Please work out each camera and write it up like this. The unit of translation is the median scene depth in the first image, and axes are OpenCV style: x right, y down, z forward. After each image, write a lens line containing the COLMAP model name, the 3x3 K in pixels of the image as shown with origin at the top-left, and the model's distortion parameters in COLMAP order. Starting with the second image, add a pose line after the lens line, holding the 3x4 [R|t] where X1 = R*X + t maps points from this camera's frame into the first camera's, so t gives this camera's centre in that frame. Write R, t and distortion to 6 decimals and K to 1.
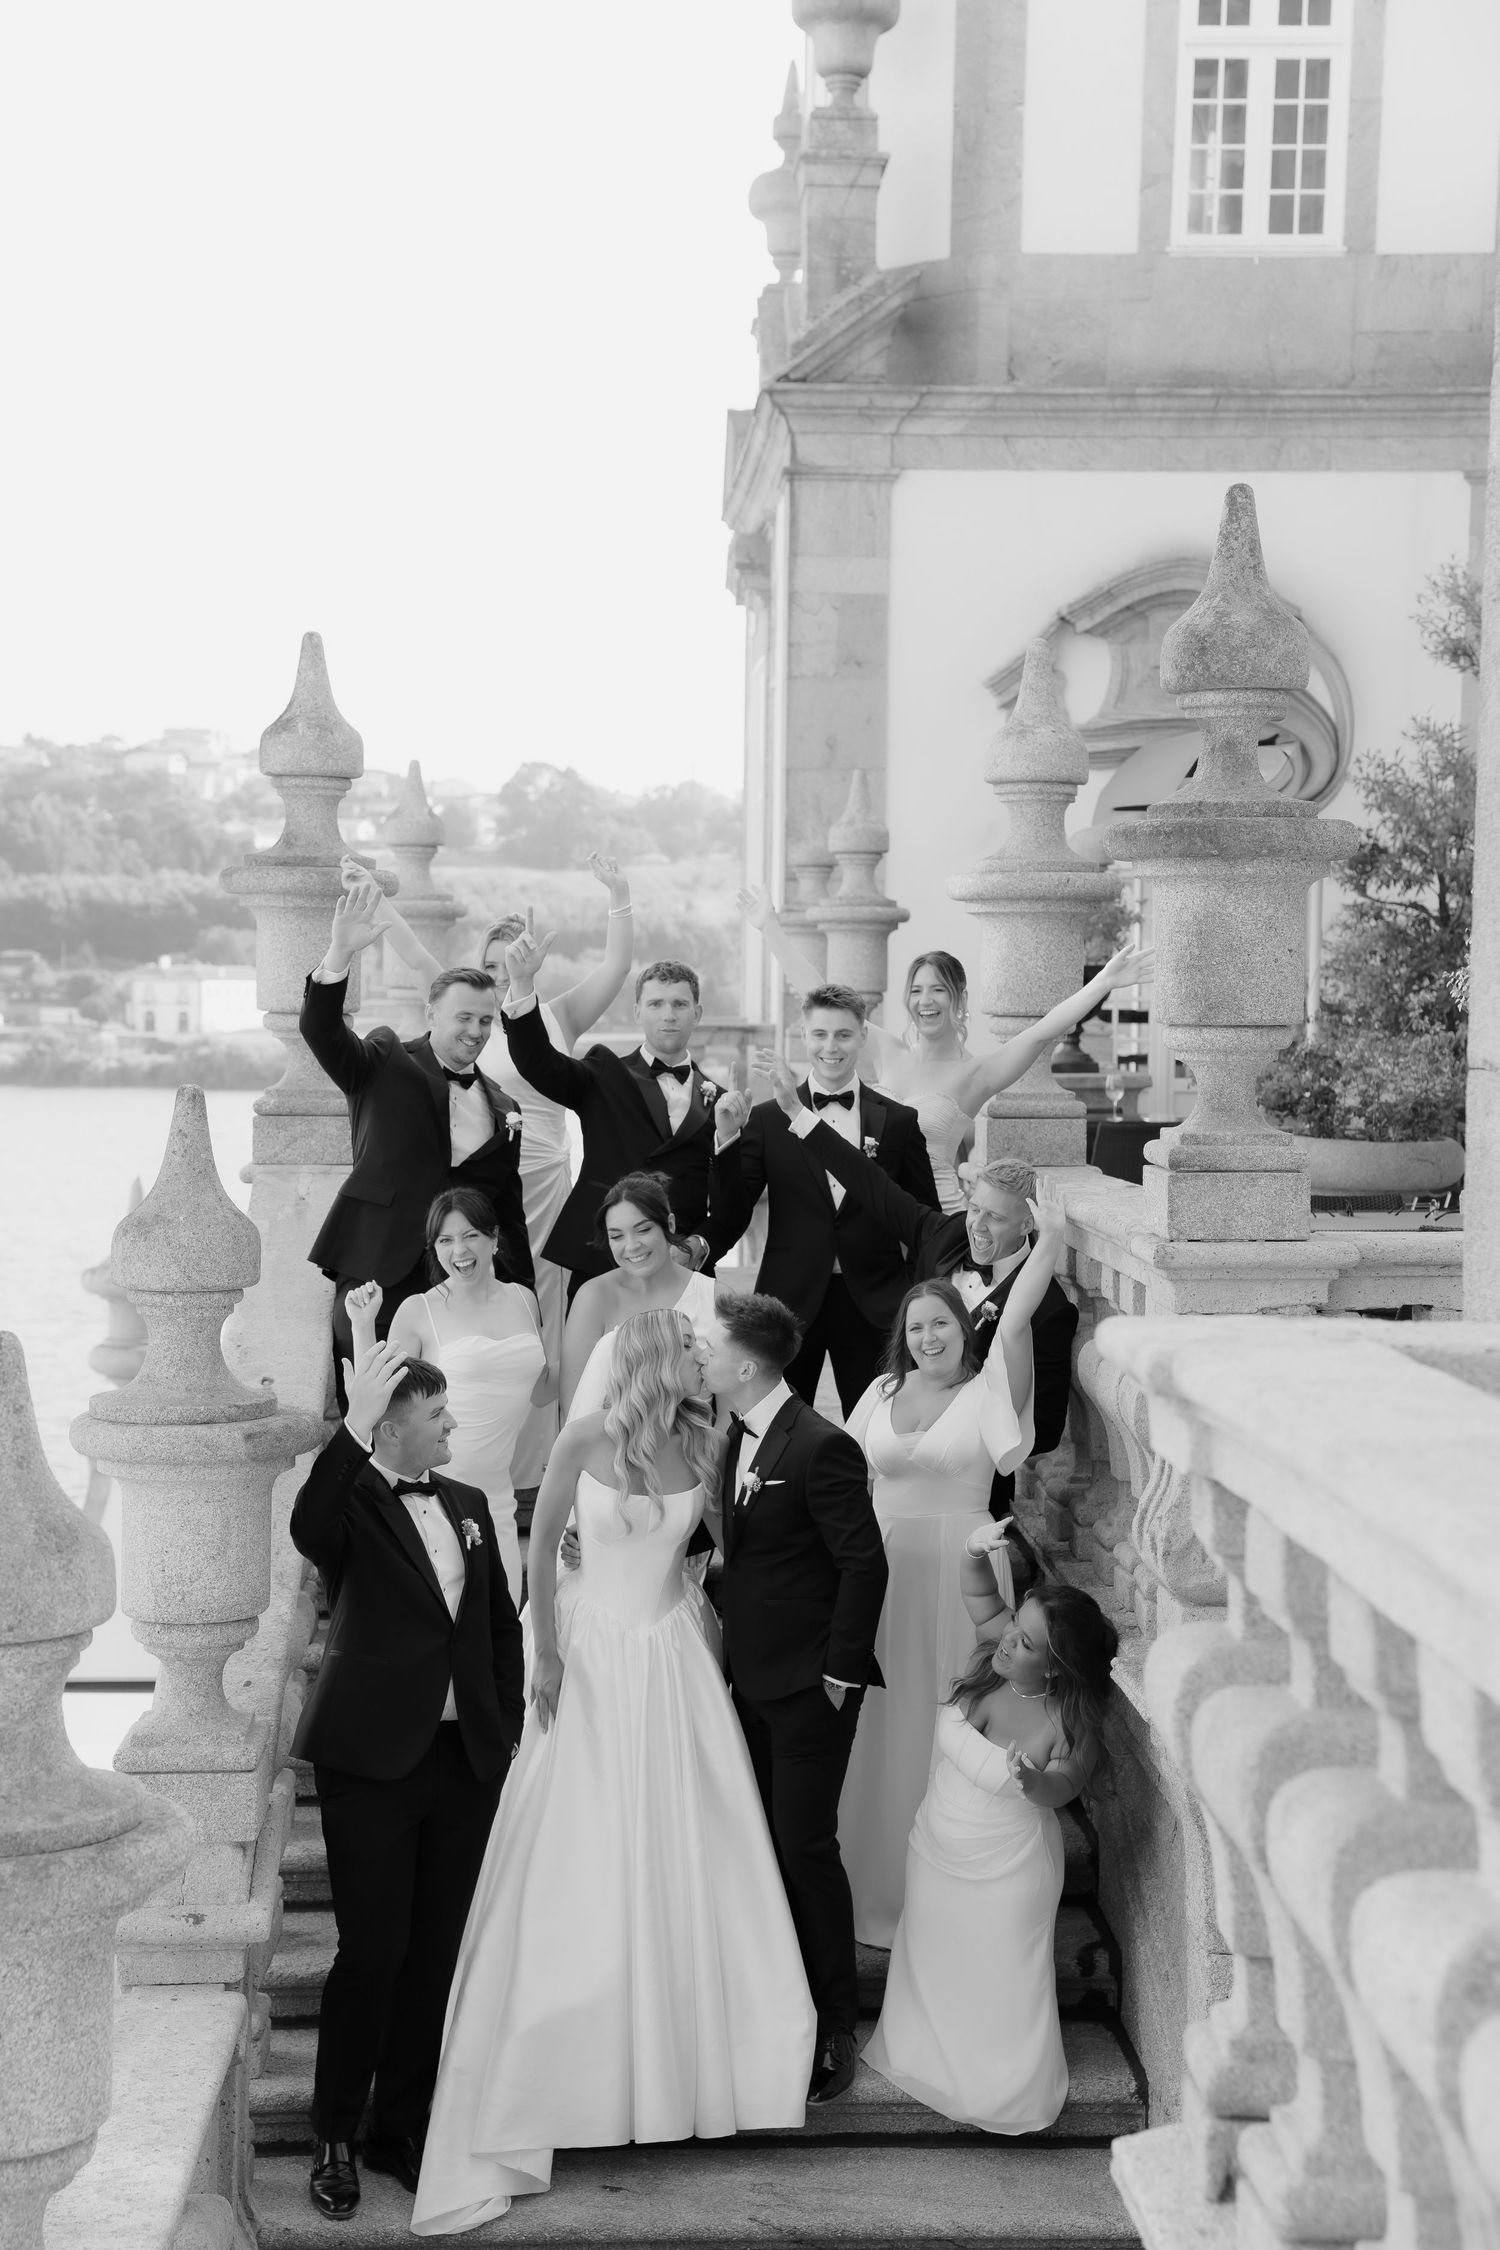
lens RADIAL K [[3515.3, 0, 742.1], [0, 3515.3, 1137.3], [0, 0, 1]] dist [0.345786, 0.000000]
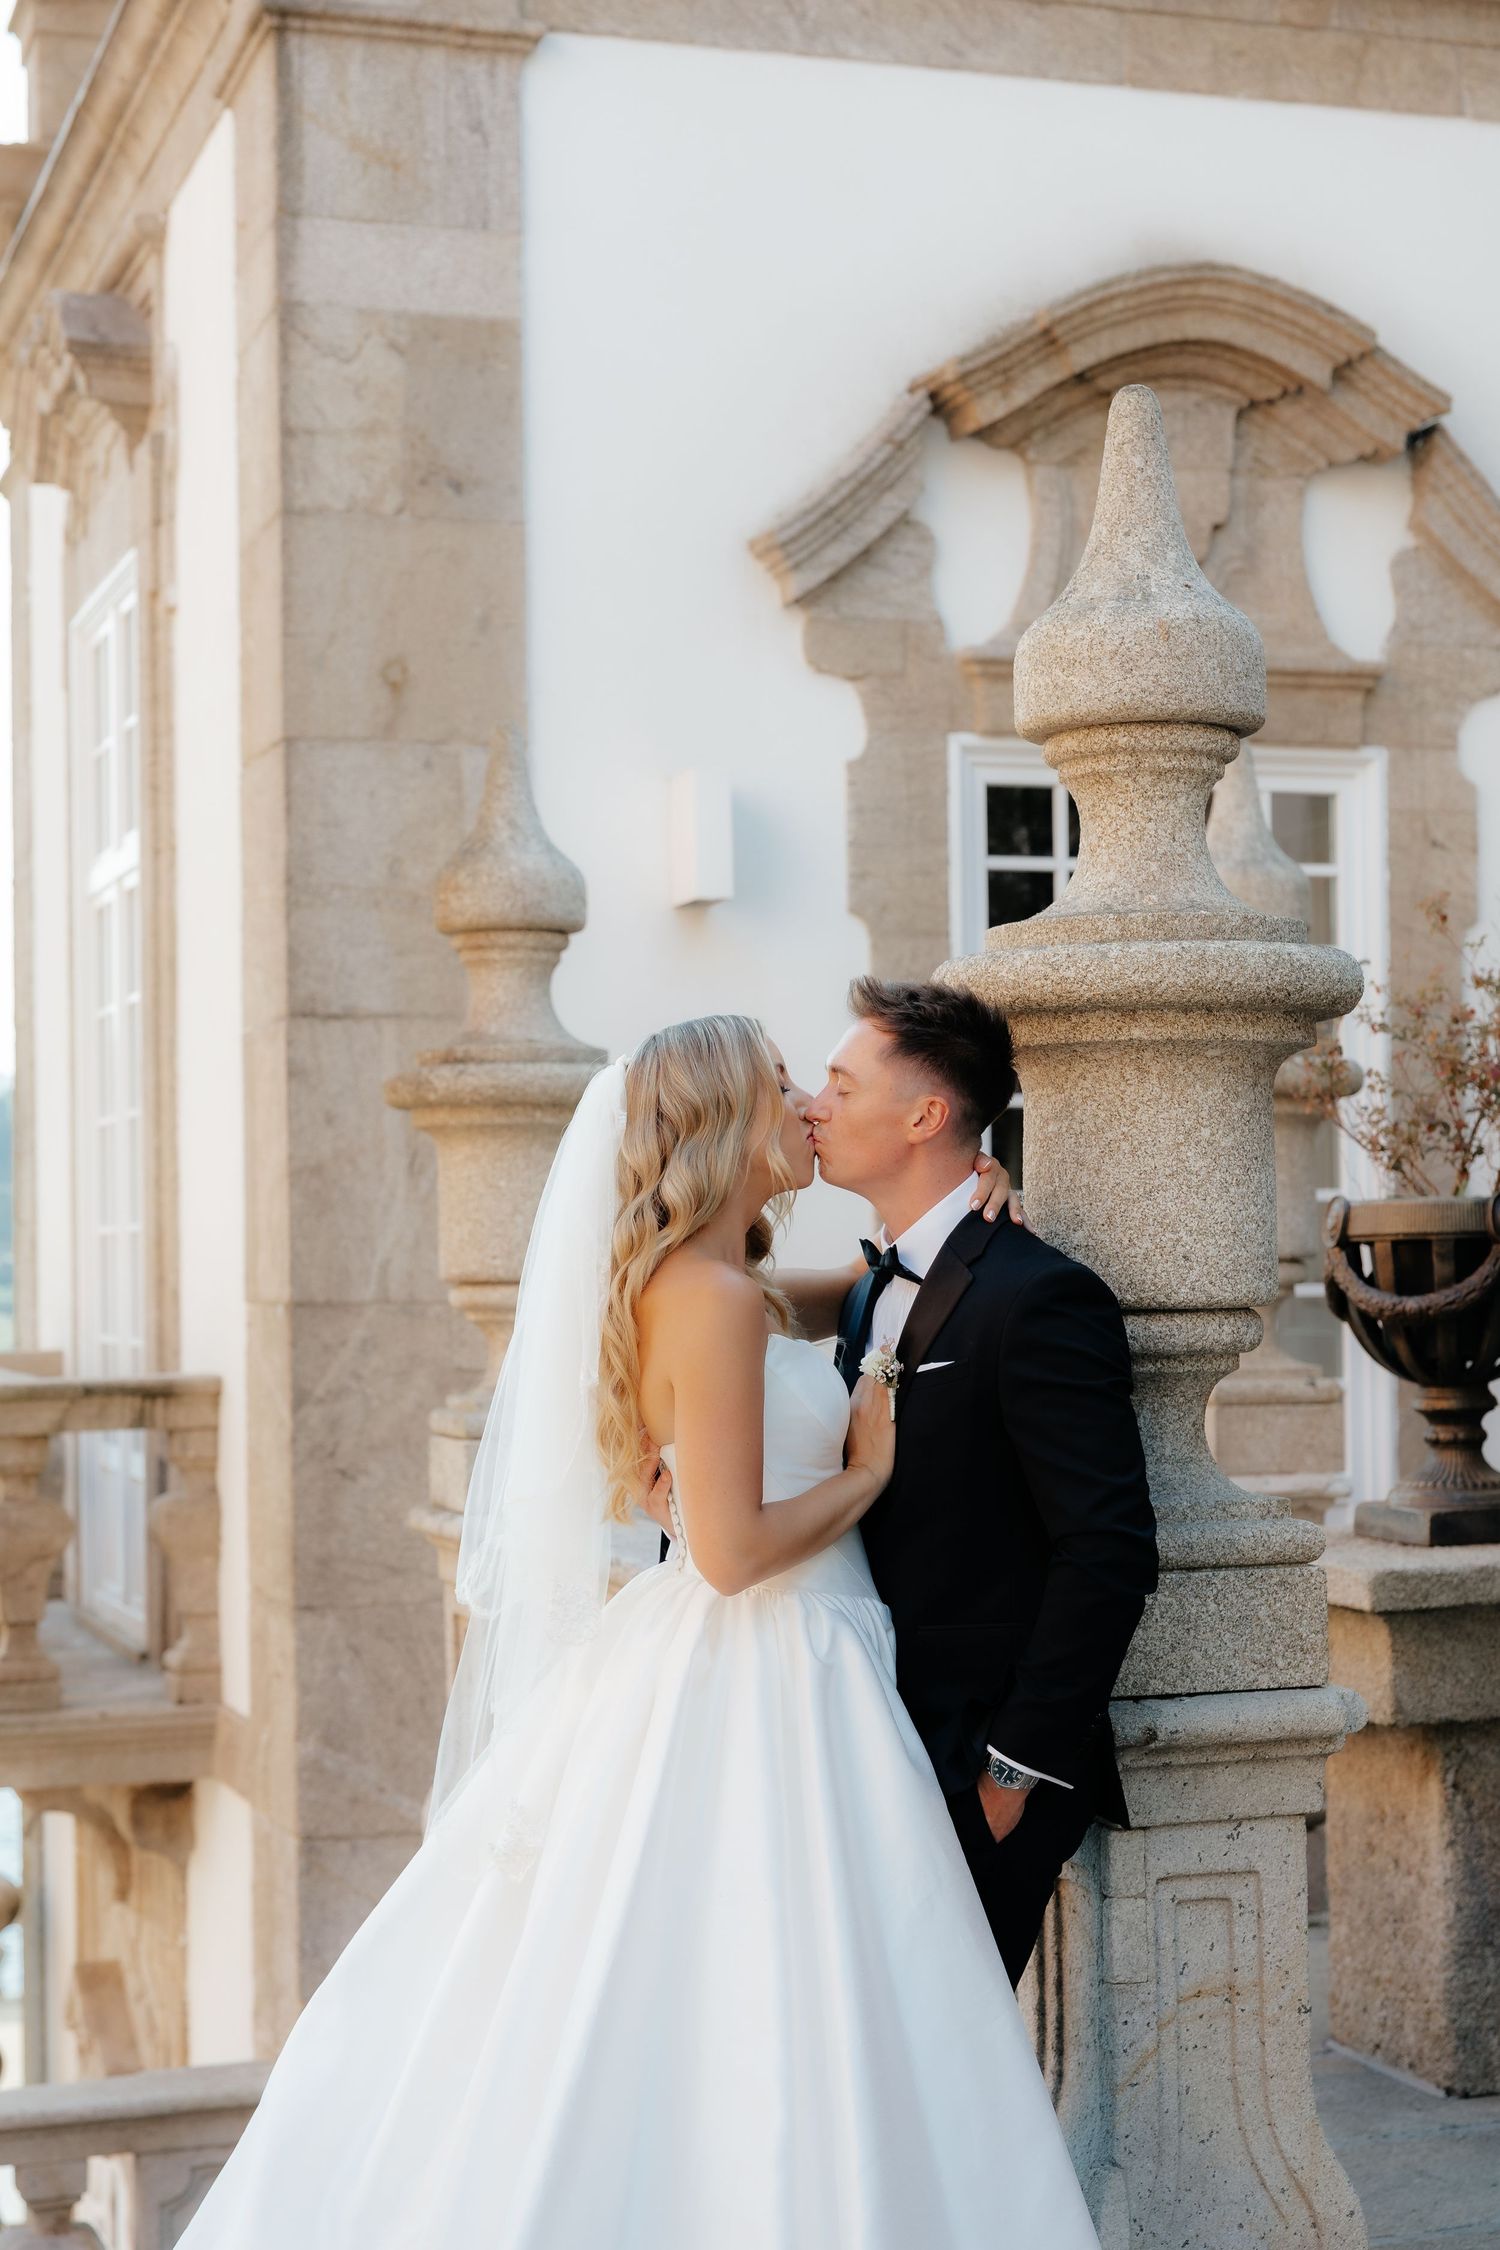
lens RADIAL K [[3518.1, 0, 727.7], [0, 3518.1, 1193.9], [0, 0, 1]] dist [0.018187, 0.000000]
pose [[0.963096, -0.019438, 0.268456, -0.046382], [0.036446, 0.997621, -0.058516, -0.027986], [-0.266680, 0.066140, 0.961513, 0.603771]]
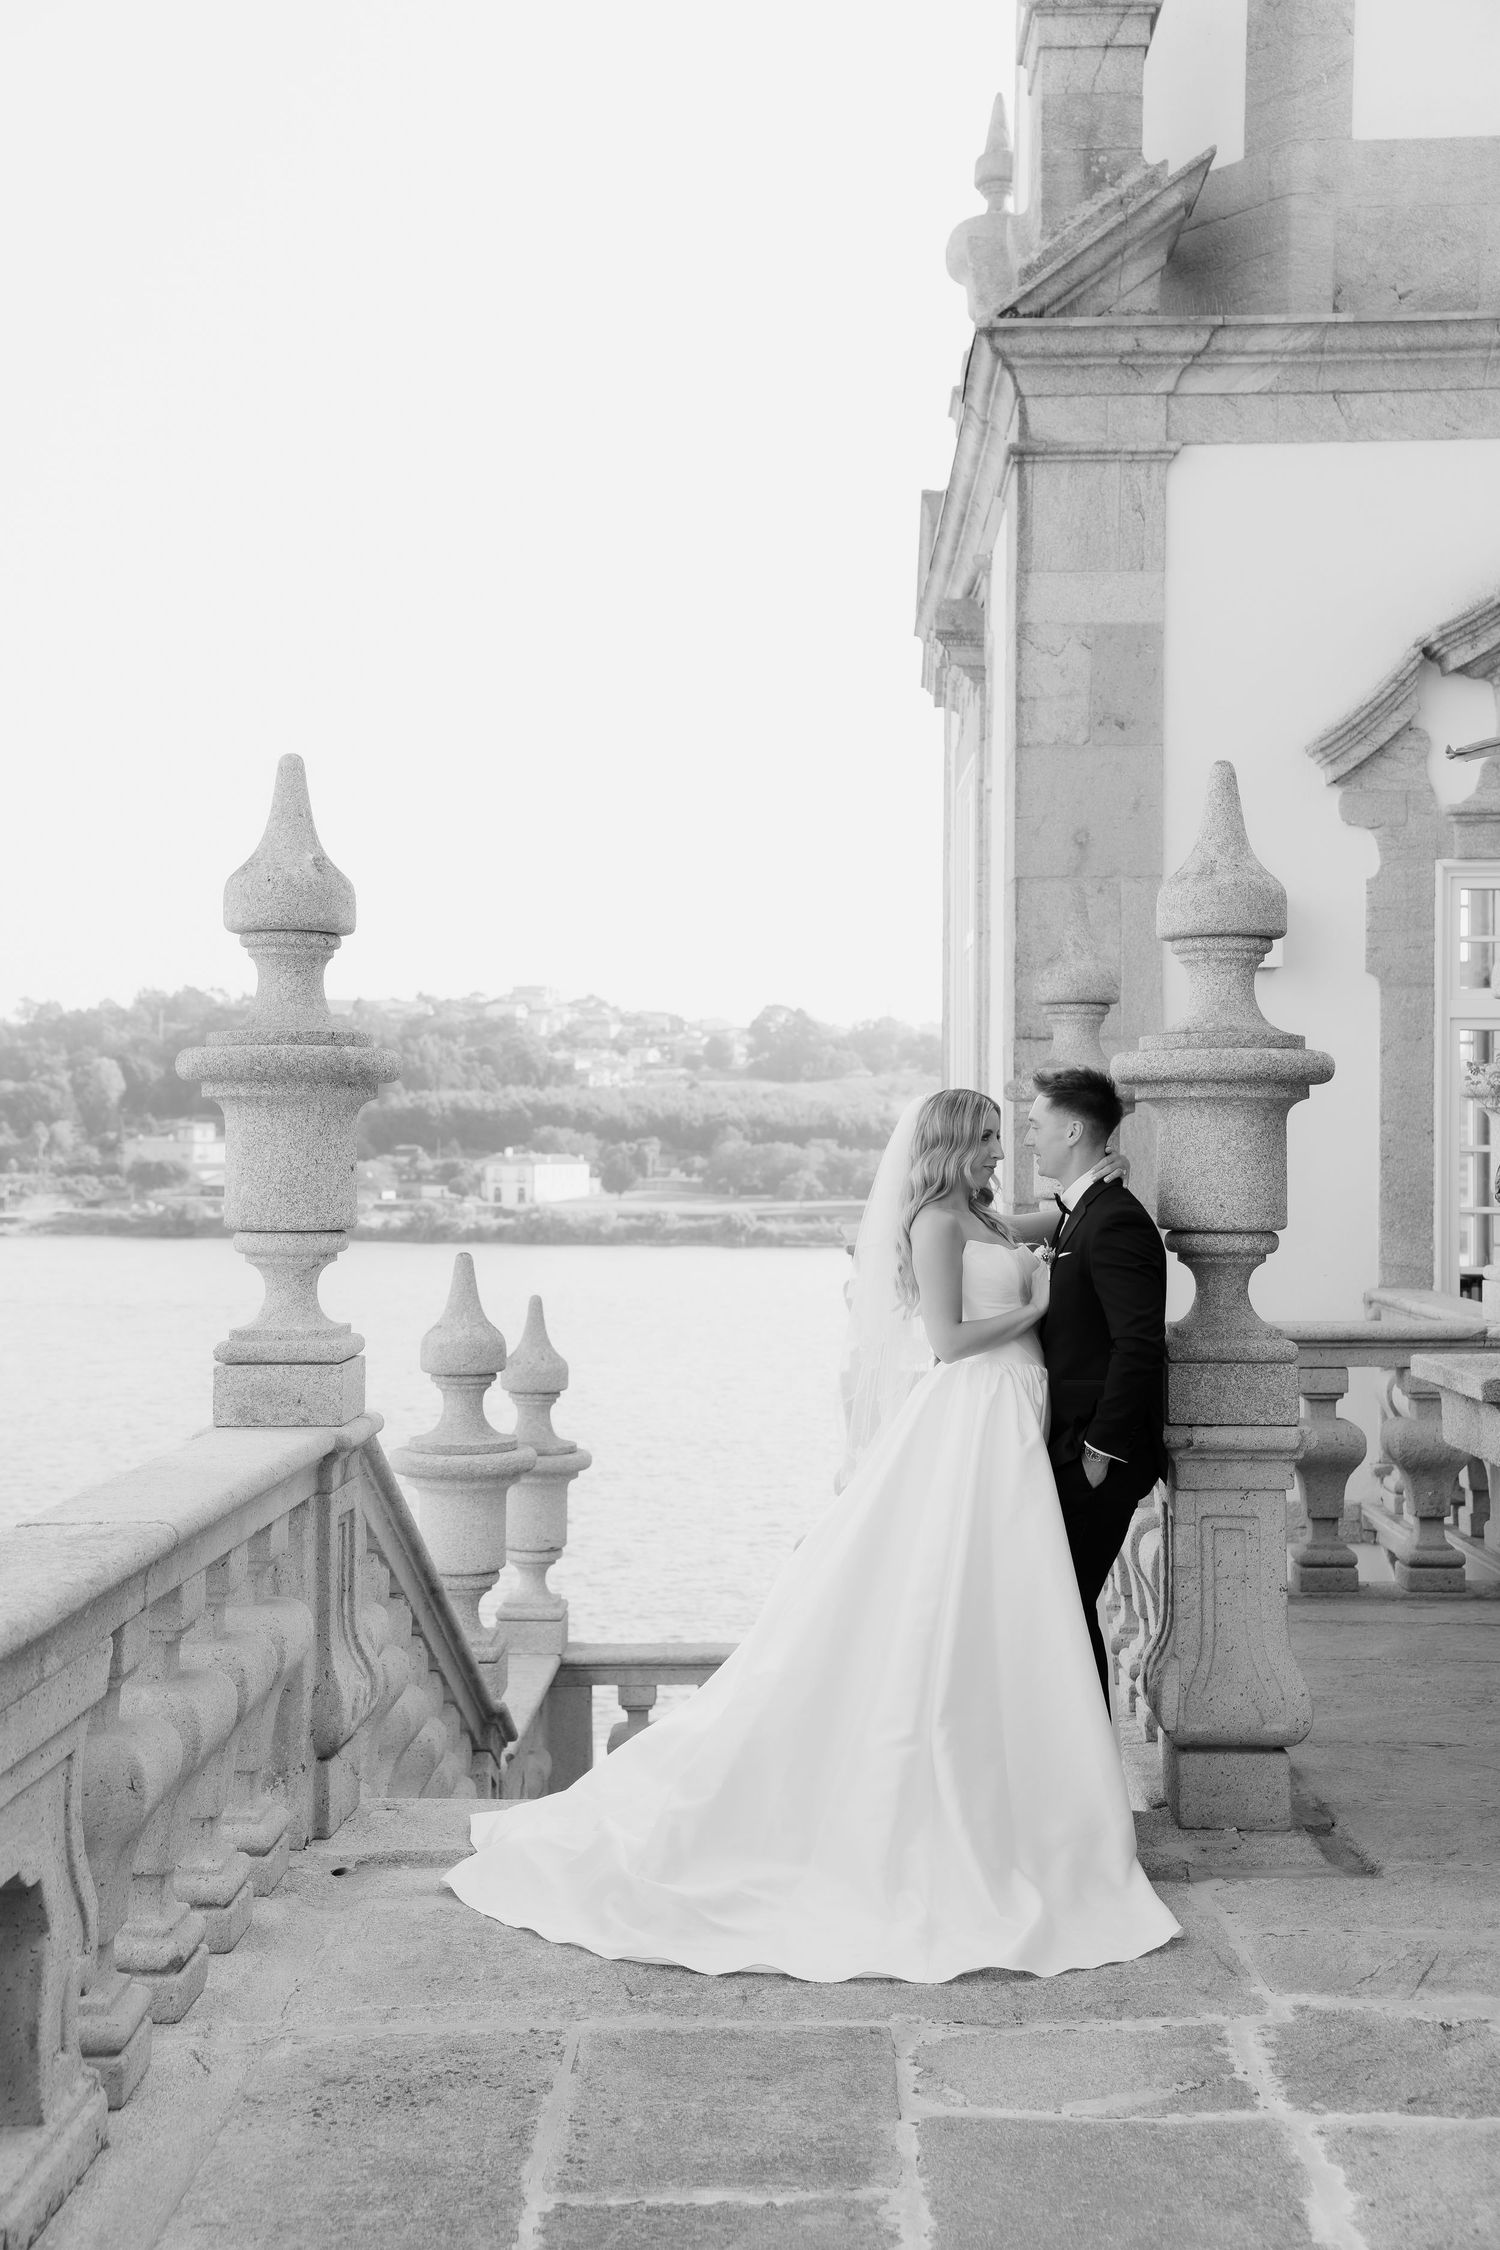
lens RADIAL K [[2463.0, 0, 743.5], [0, 2463.0, 1139.6], [0, 0, 1]] dist [0.108254, 0.000000]
pose [[0.997269, -0.008263, -0.073386, -0.005343], [0.004364, 0.998578, -0.053130, -0.027976], [0.073721, 0.052665, 0.995887, 0.515561]]
